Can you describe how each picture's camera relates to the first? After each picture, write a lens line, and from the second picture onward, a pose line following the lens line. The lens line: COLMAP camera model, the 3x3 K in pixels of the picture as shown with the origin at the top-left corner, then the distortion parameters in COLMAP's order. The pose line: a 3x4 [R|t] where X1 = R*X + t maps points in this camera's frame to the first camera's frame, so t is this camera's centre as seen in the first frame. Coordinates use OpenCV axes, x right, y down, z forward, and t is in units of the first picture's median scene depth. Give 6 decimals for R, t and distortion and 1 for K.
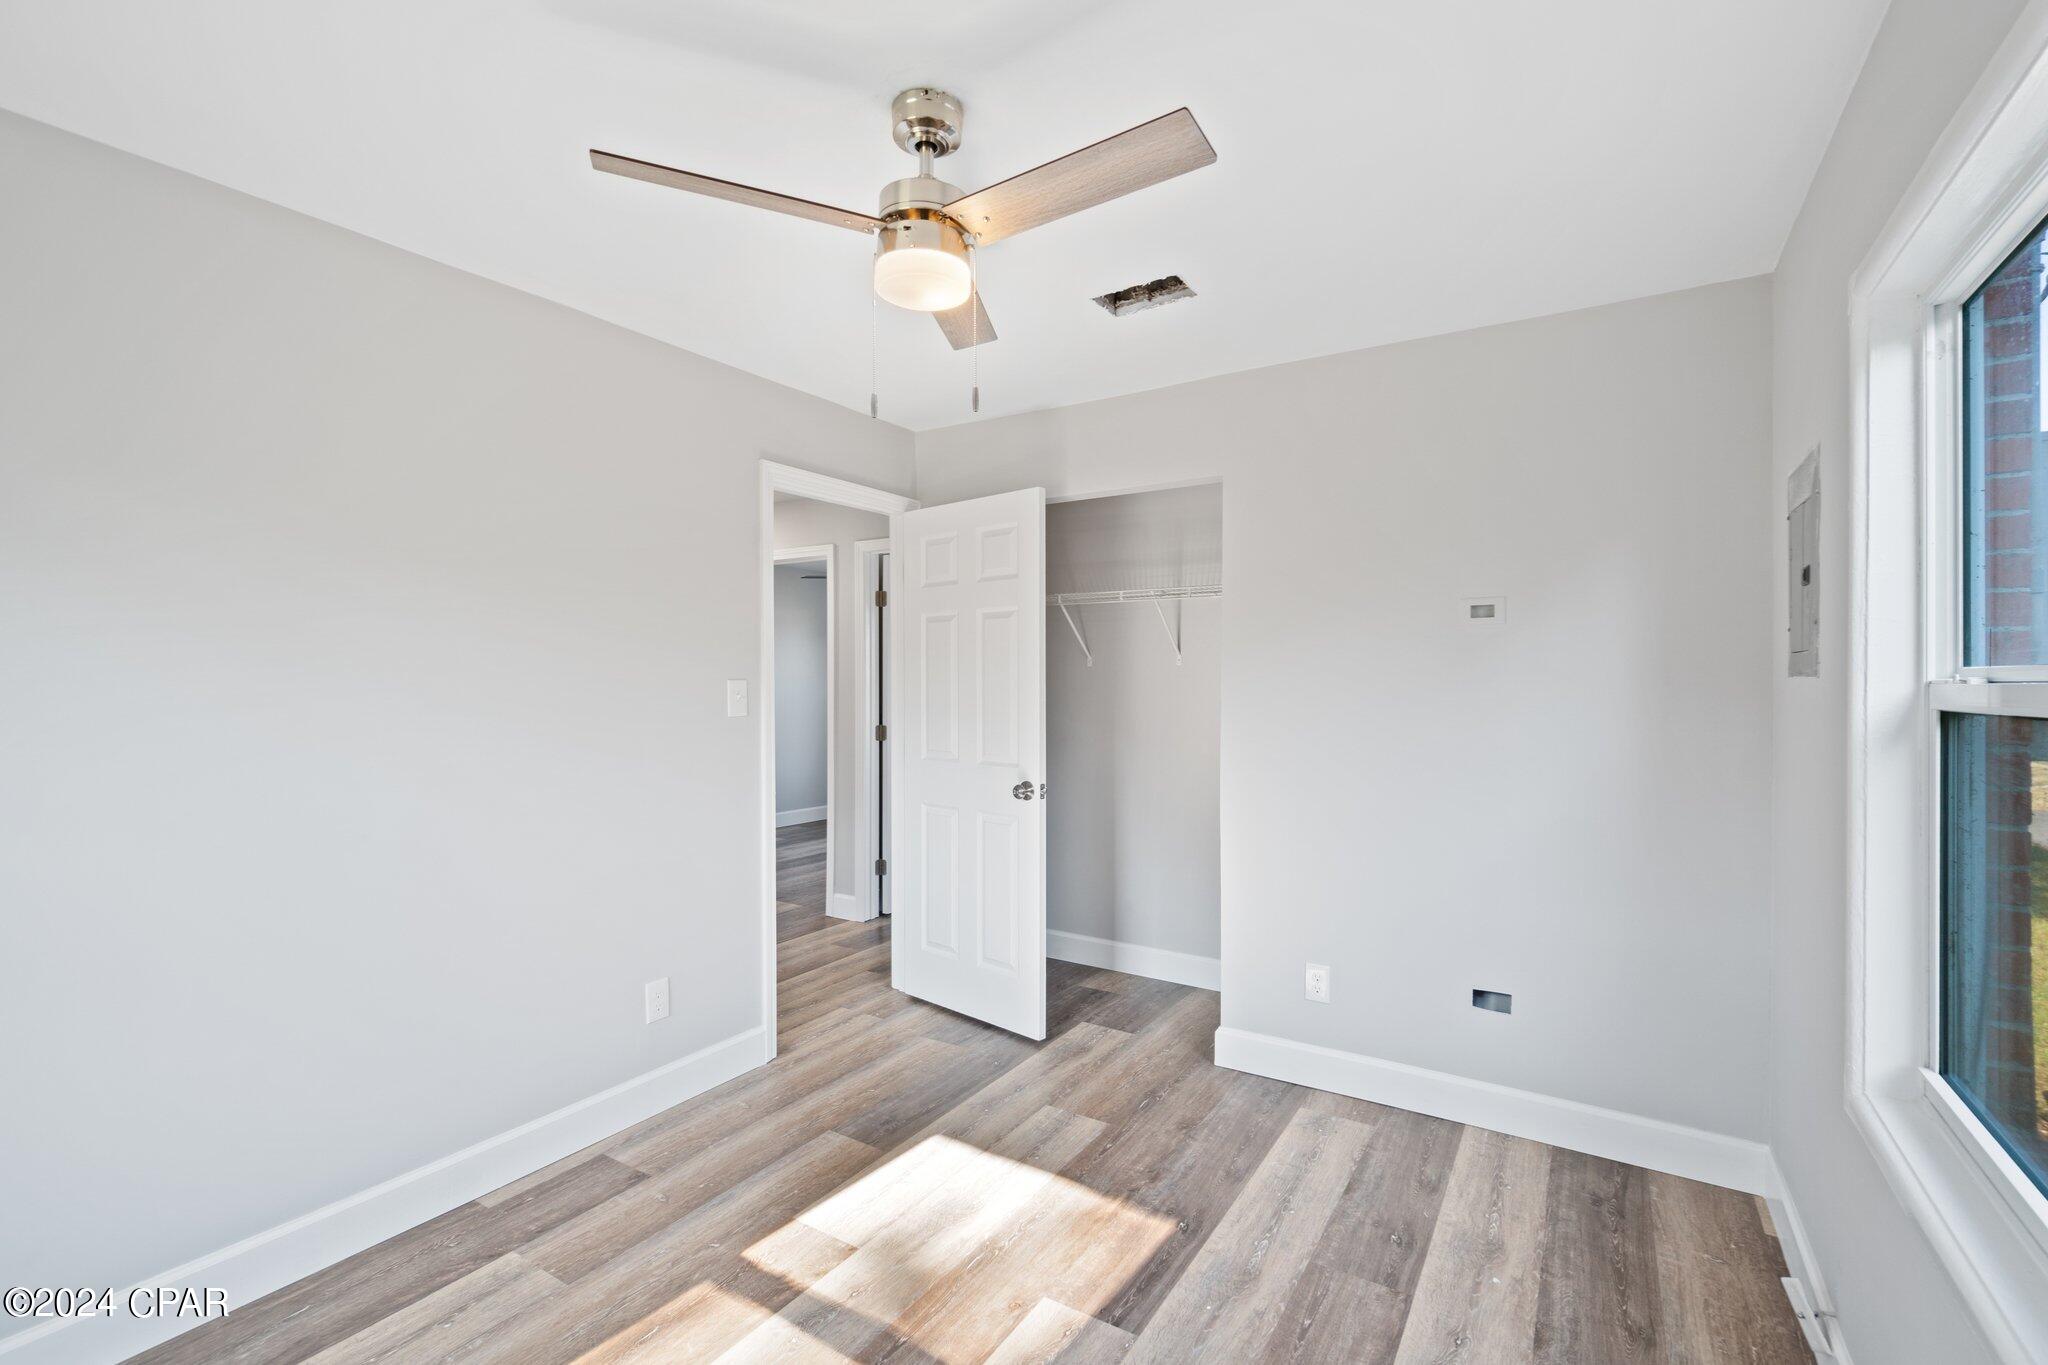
lens RADIAL K [[890.3, 0, 1034.4], [0, 890.3, 675.7], [0, 0, 1]] dist [-0.007010, 0.001367]
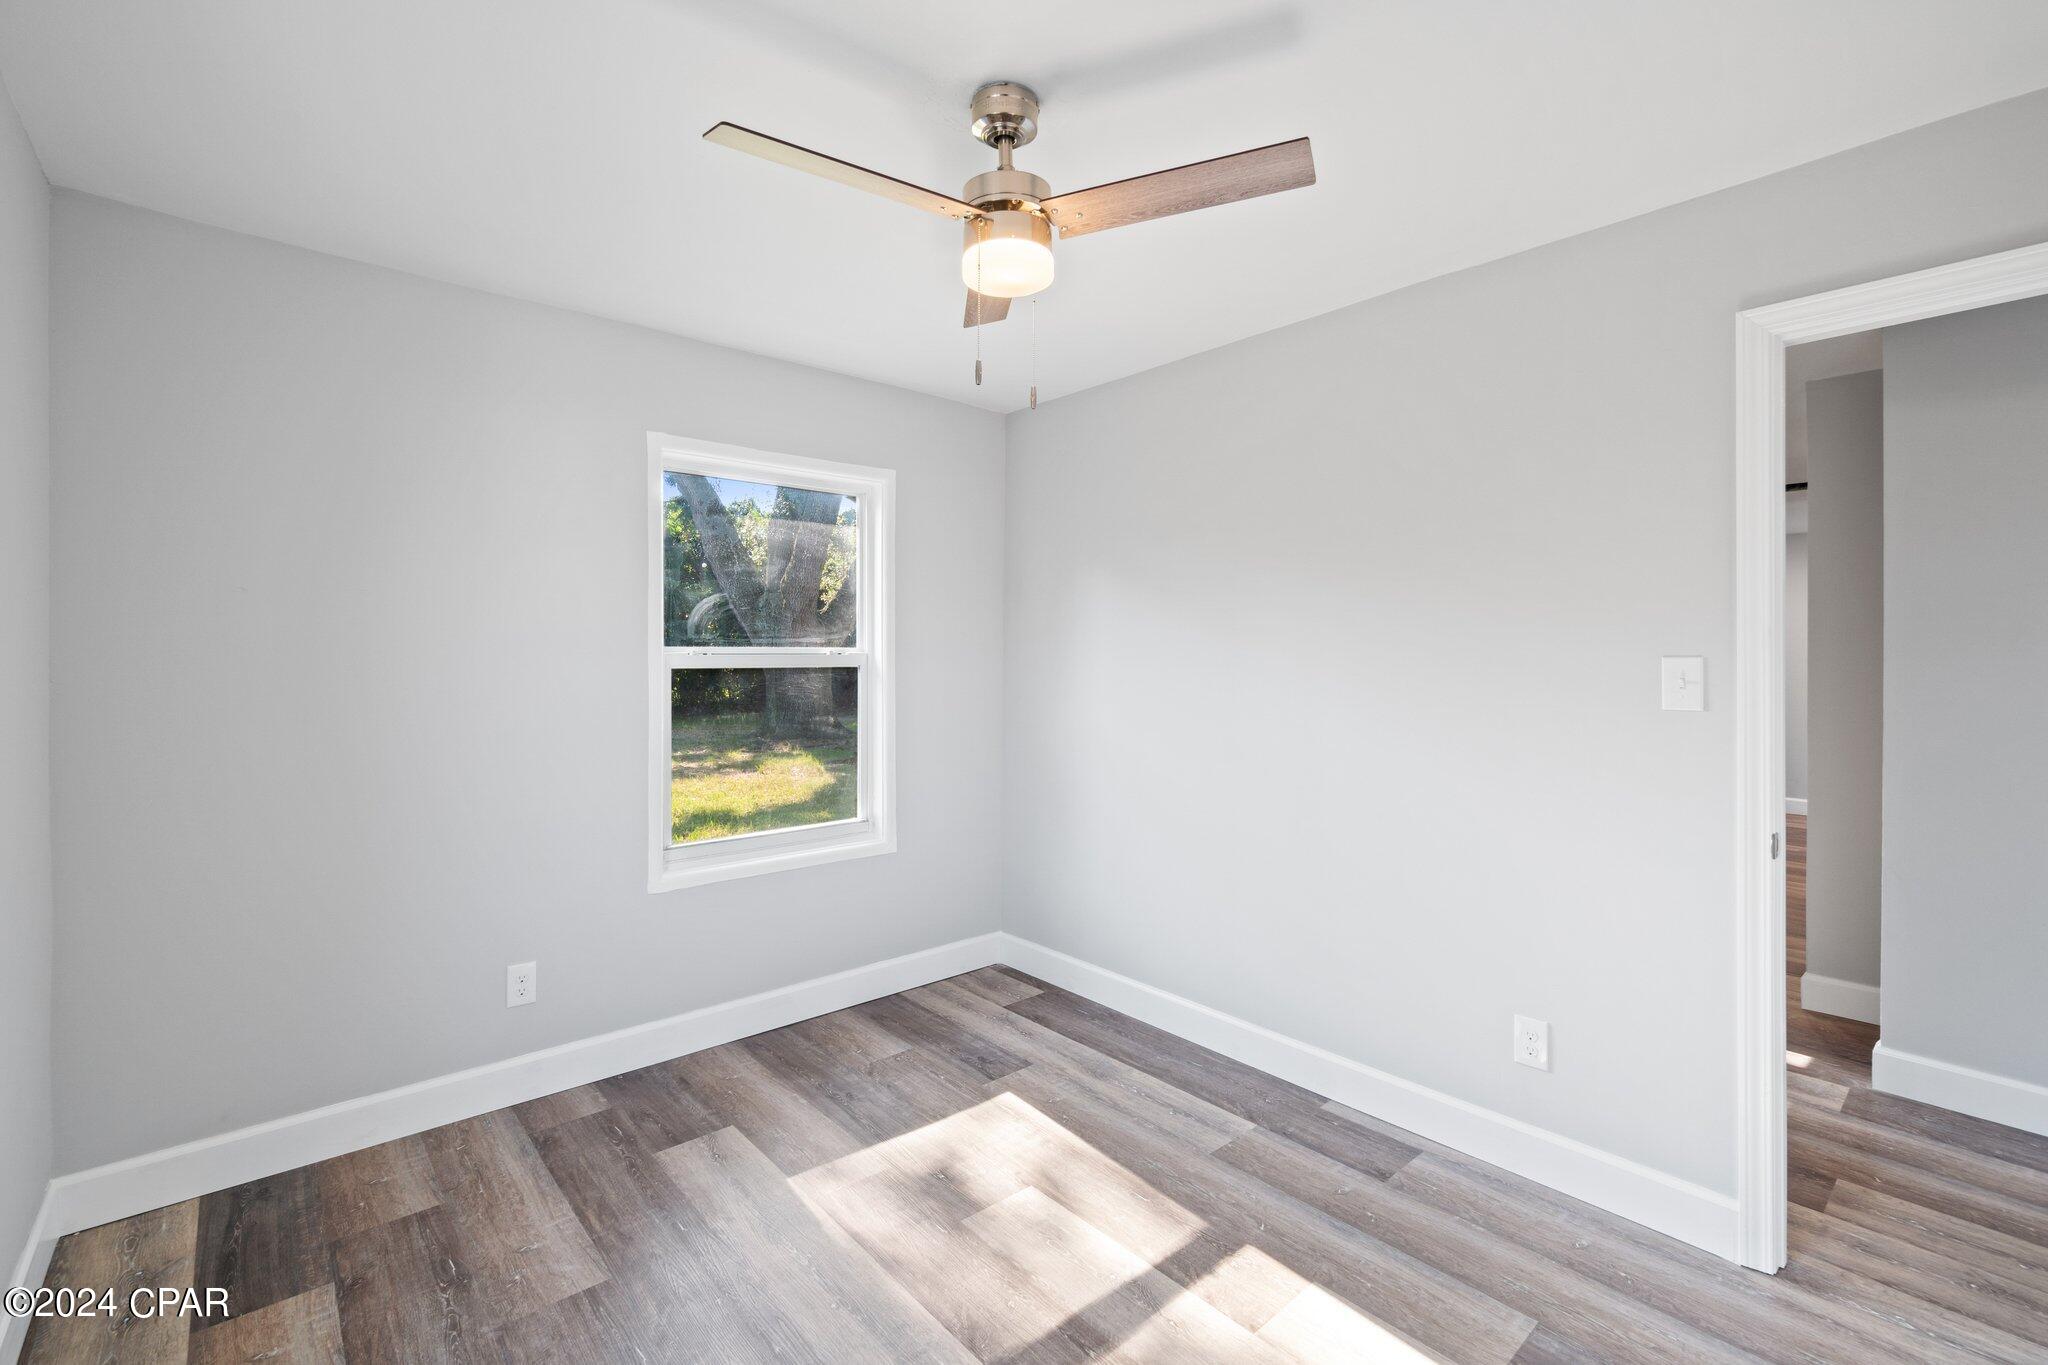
lens RADIAL K [[890.3, 0, 1028.1], [0, 890.3, 673.4], [0, 0, 1]] dist [-0.007010, 0.001367]
pose [[-0.284185, 0.011898, -0.958696, 0.644458], [-0.003255, 0.999905, 0.013374, 0.014019], [0.958764, 0.006921, -0.284119, 1.013149]]
